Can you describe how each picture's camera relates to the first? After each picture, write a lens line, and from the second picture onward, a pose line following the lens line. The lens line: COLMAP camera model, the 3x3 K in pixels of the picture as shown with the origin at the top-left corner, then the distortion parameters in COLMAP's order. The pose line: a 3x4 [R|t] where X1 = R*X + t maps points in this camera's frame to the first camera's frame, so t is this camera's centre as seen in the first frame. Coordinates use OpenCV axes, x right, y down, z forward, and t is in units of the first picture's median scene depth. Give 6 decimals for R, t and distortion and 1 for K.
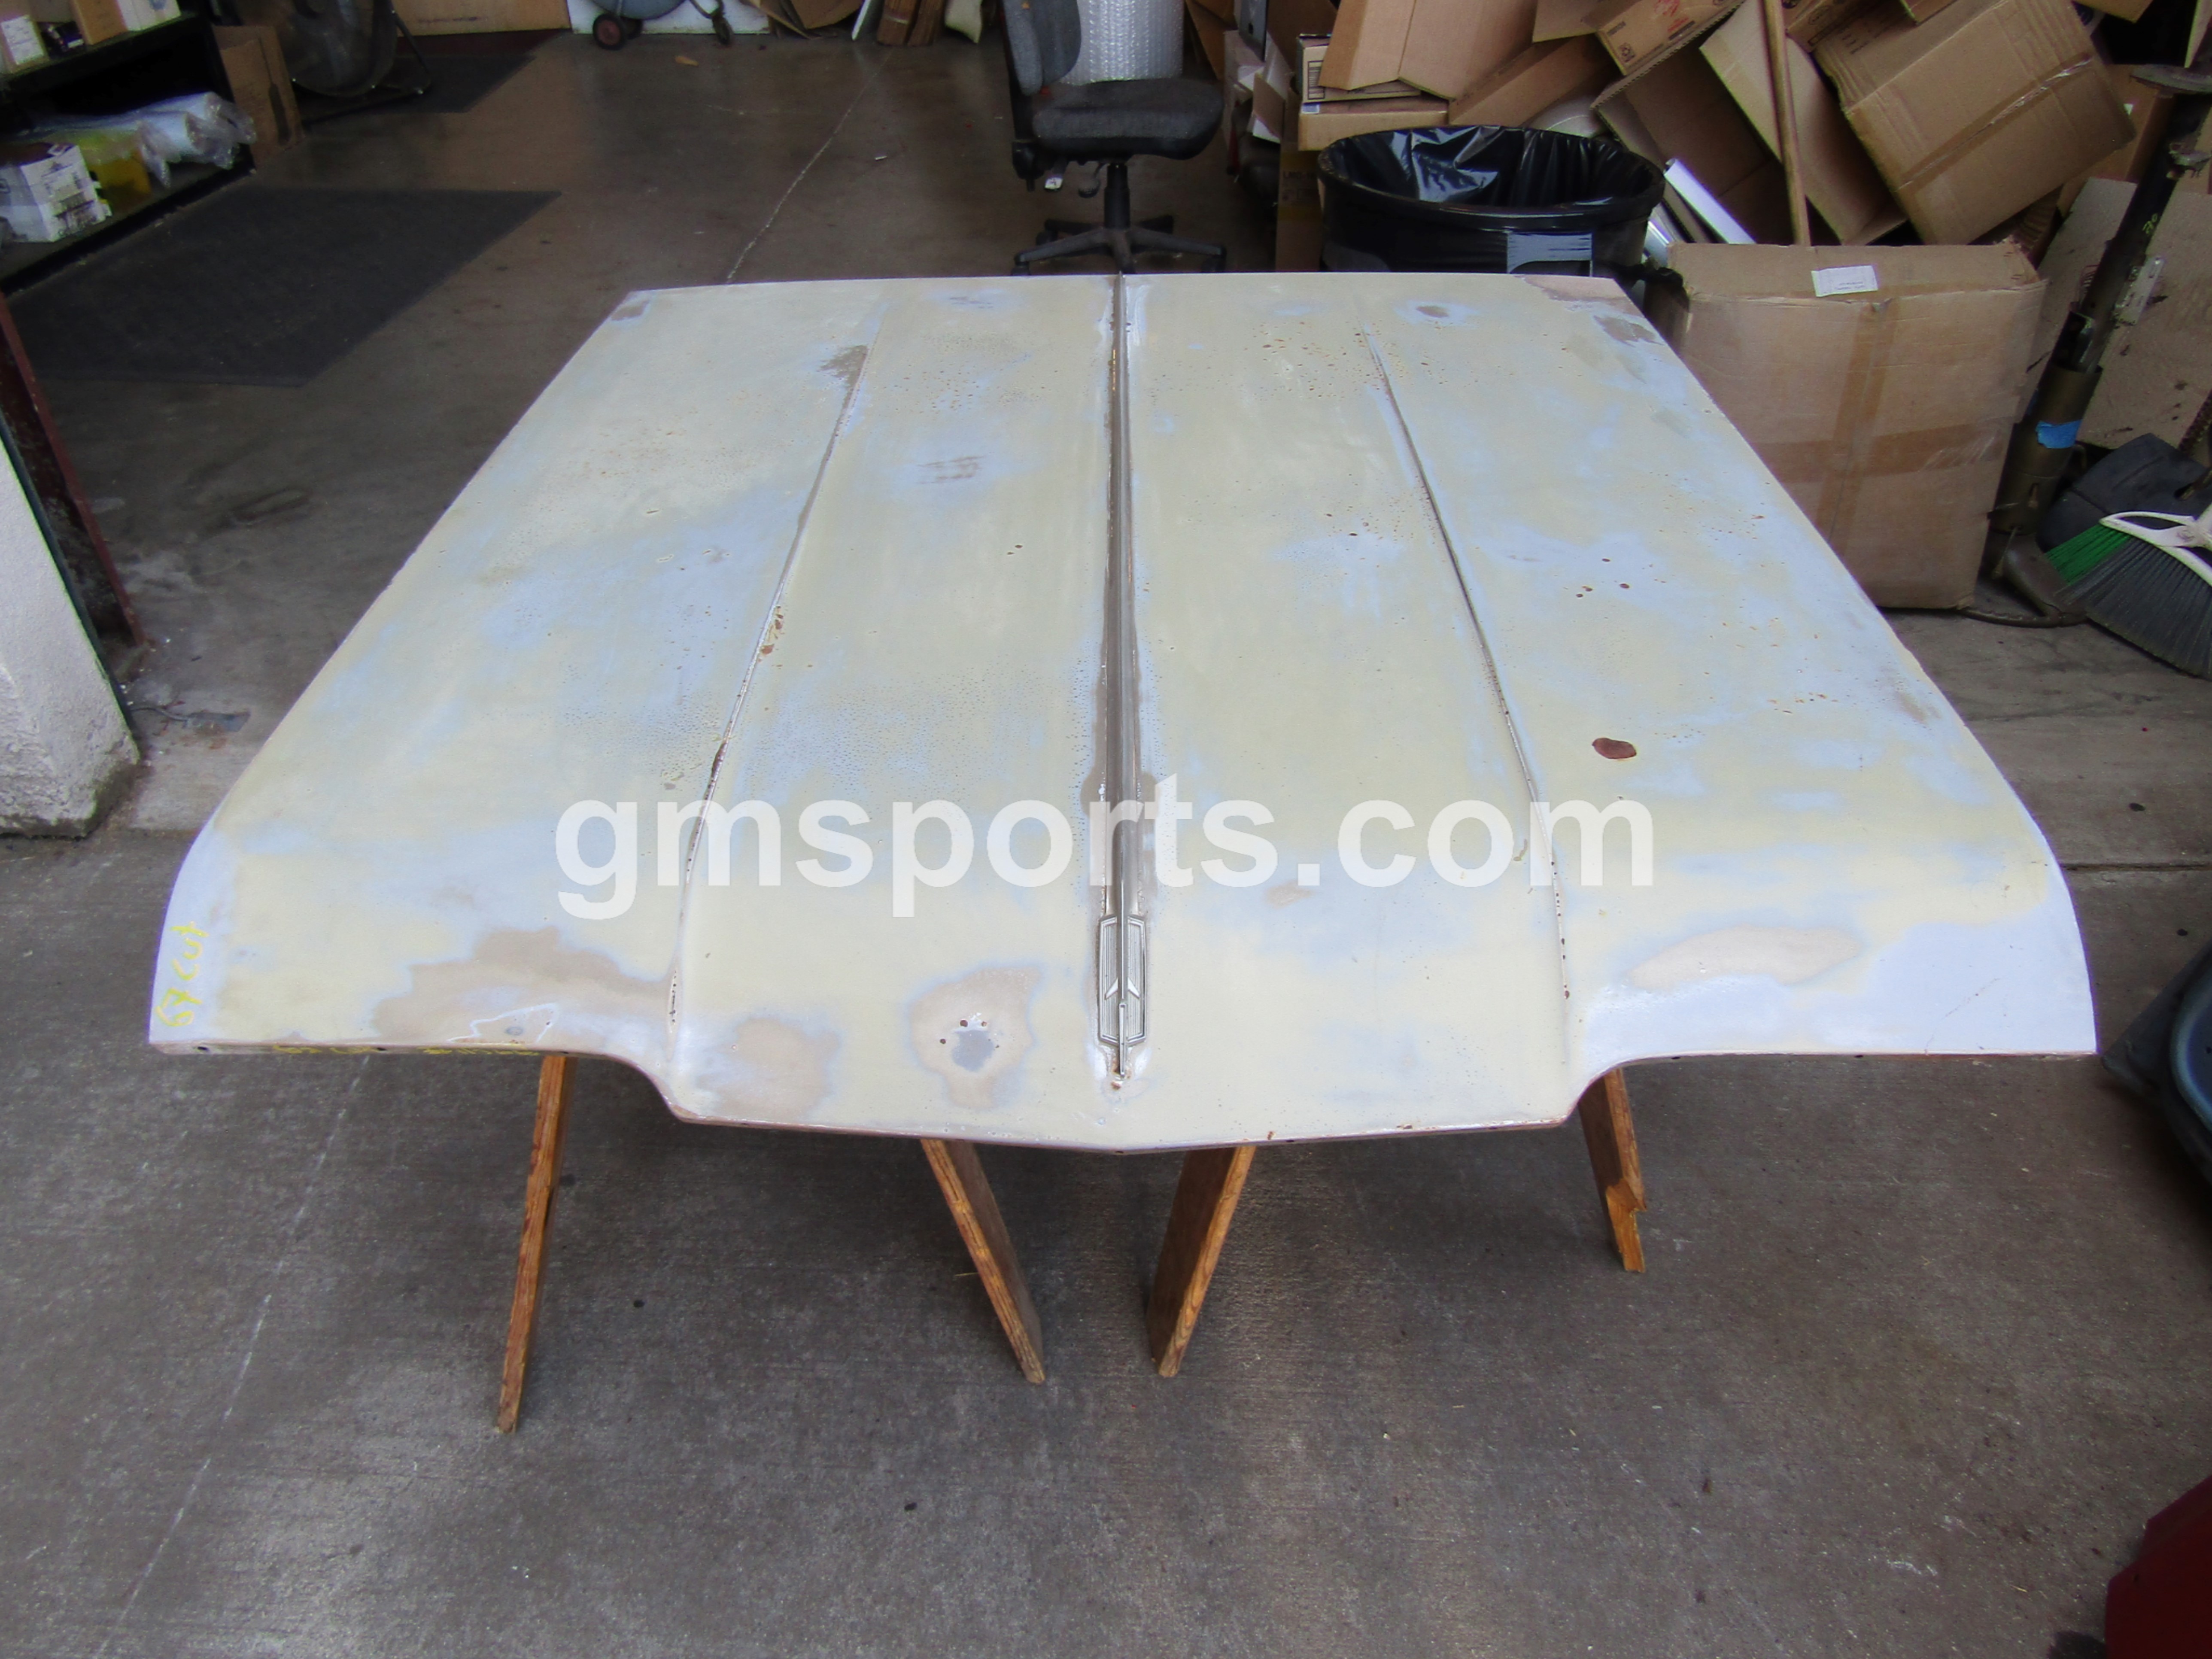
lens RADIAL K [[1593.6, 0, 1106.0], [0, 1593.6, 829.5], [0, 0, 1]] dist [-0.015061, -0.030717]
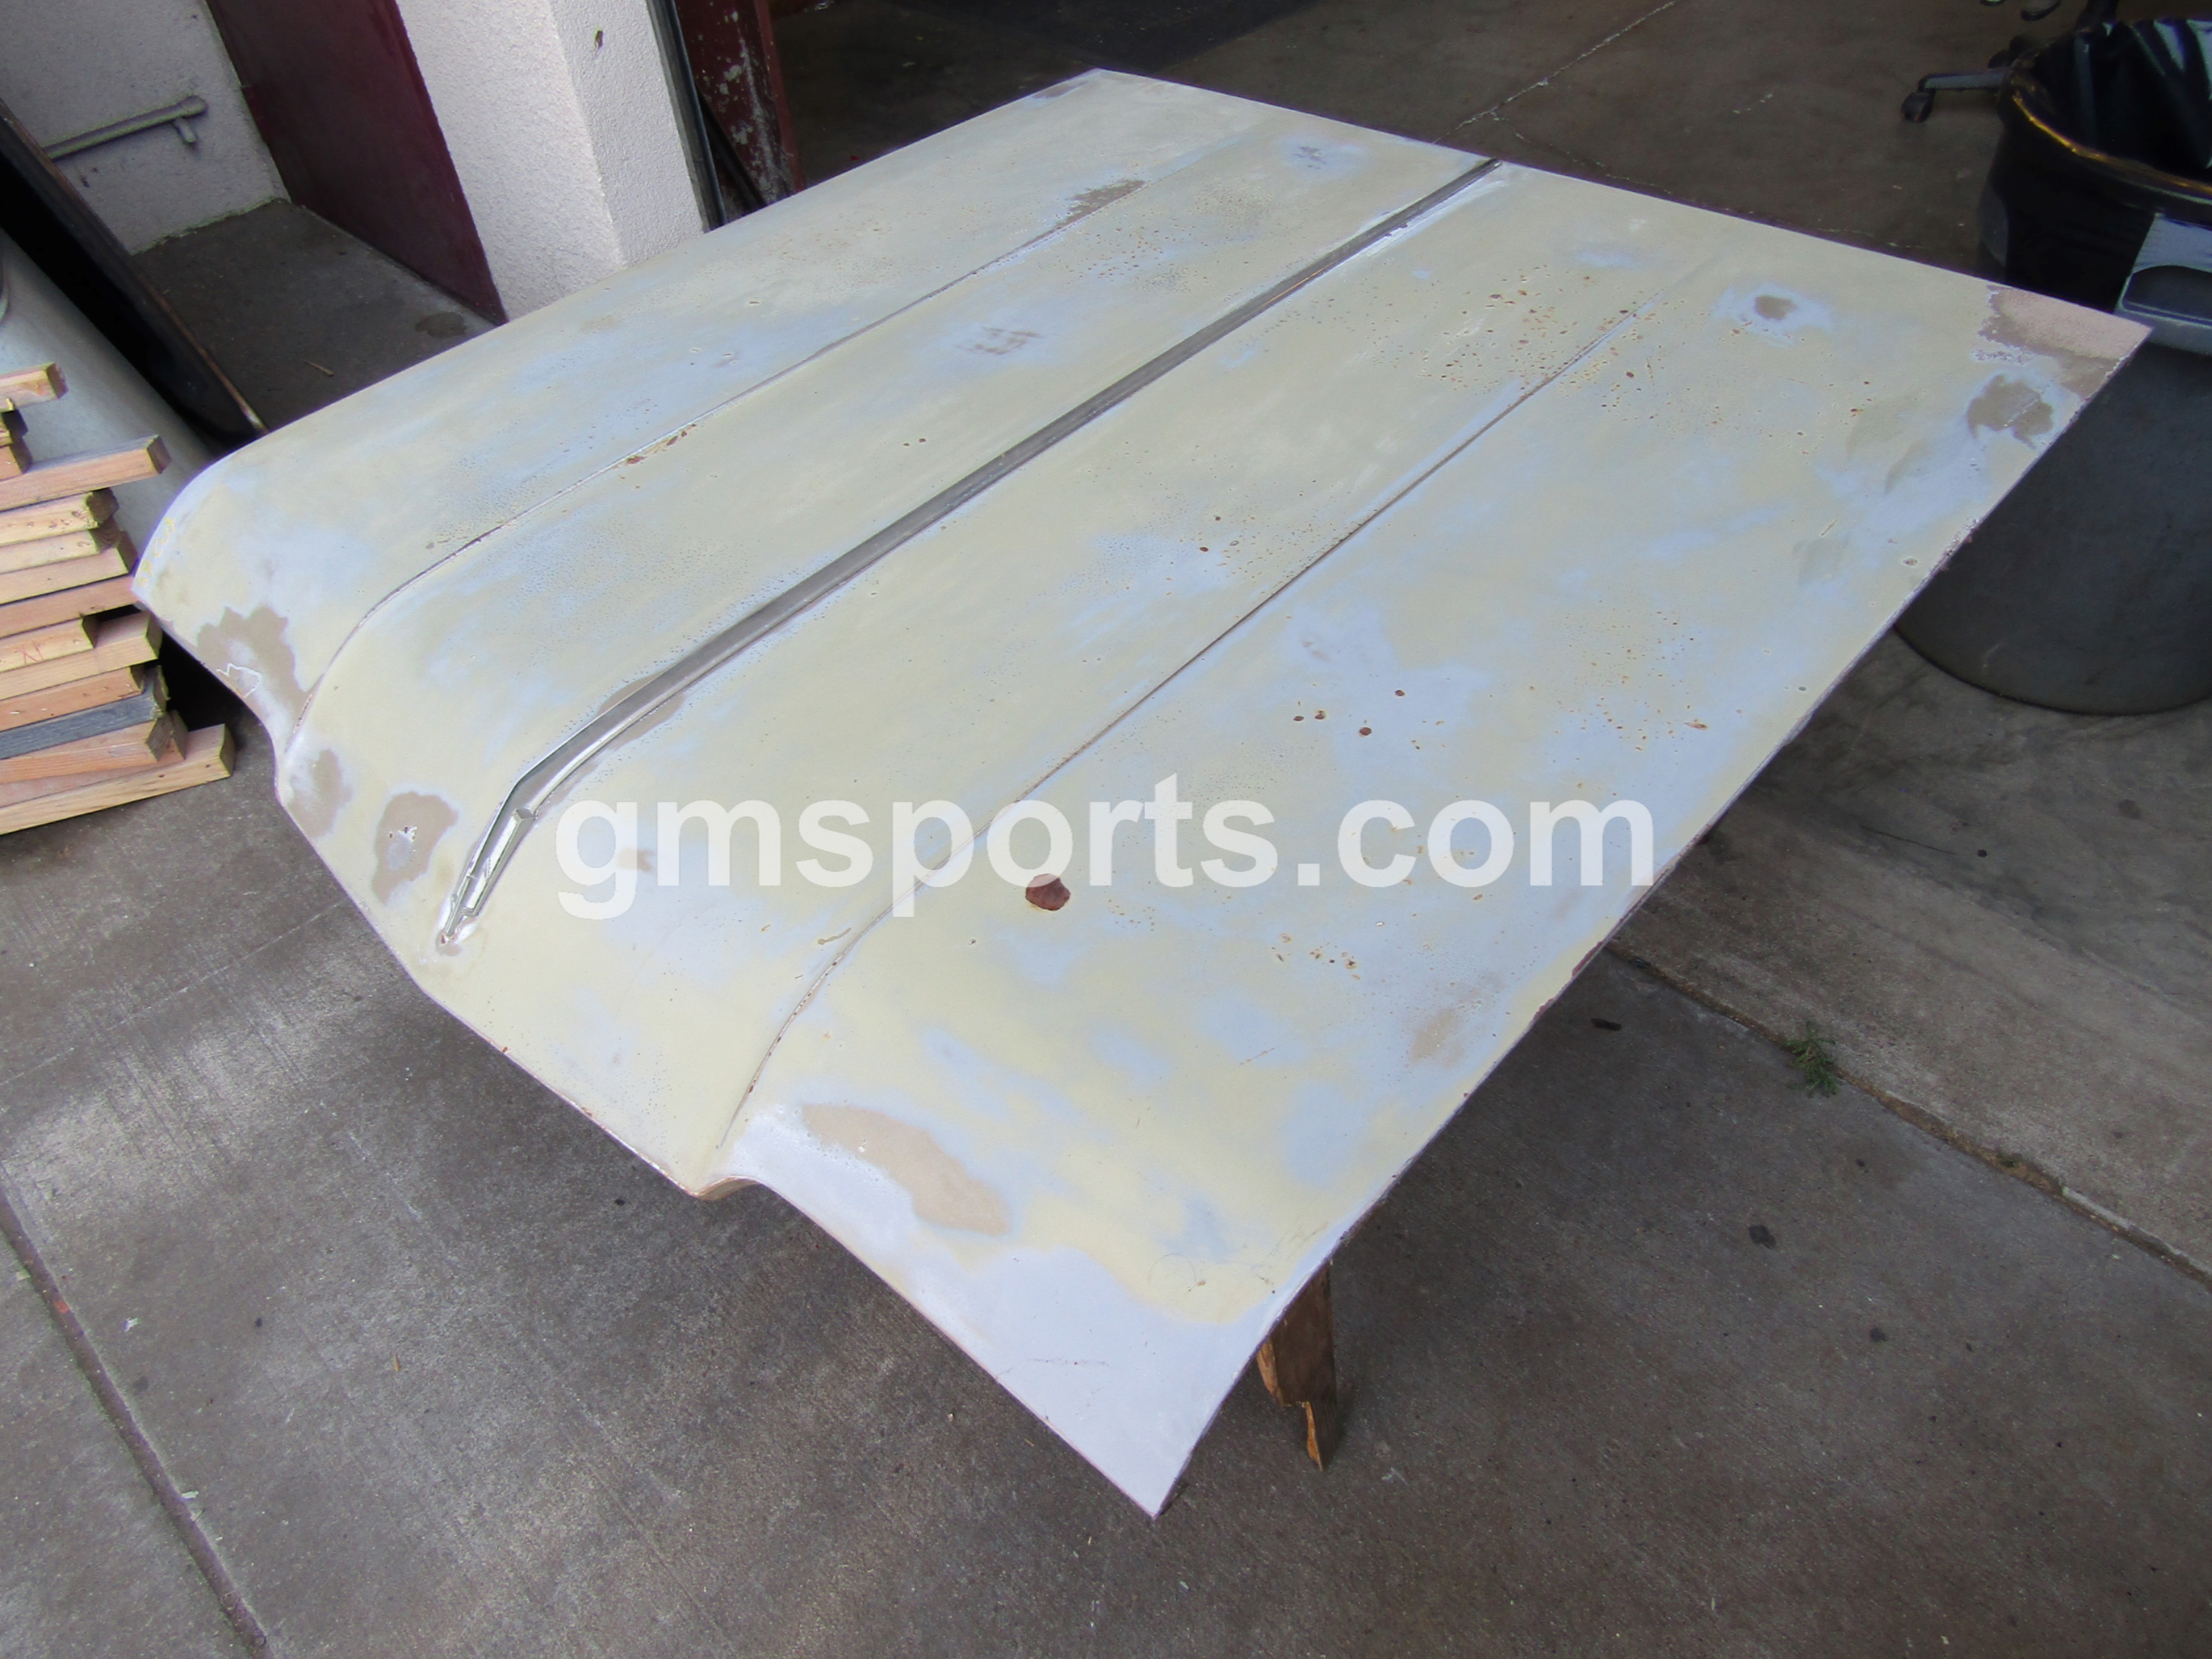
lens RADIAL K [[1598.3, 0, 1118.8], [0, 1598.3, 843.2], [0, 0, 1]] dist [-0.017534, -0.002726]
pose [[0.729465, 0.445644, -0.518925, 0.651631], [-0.349443, 0.894964, 0.277360, -0.270963], [0.588023, -0.020990, 0.808572, 0.276668]]
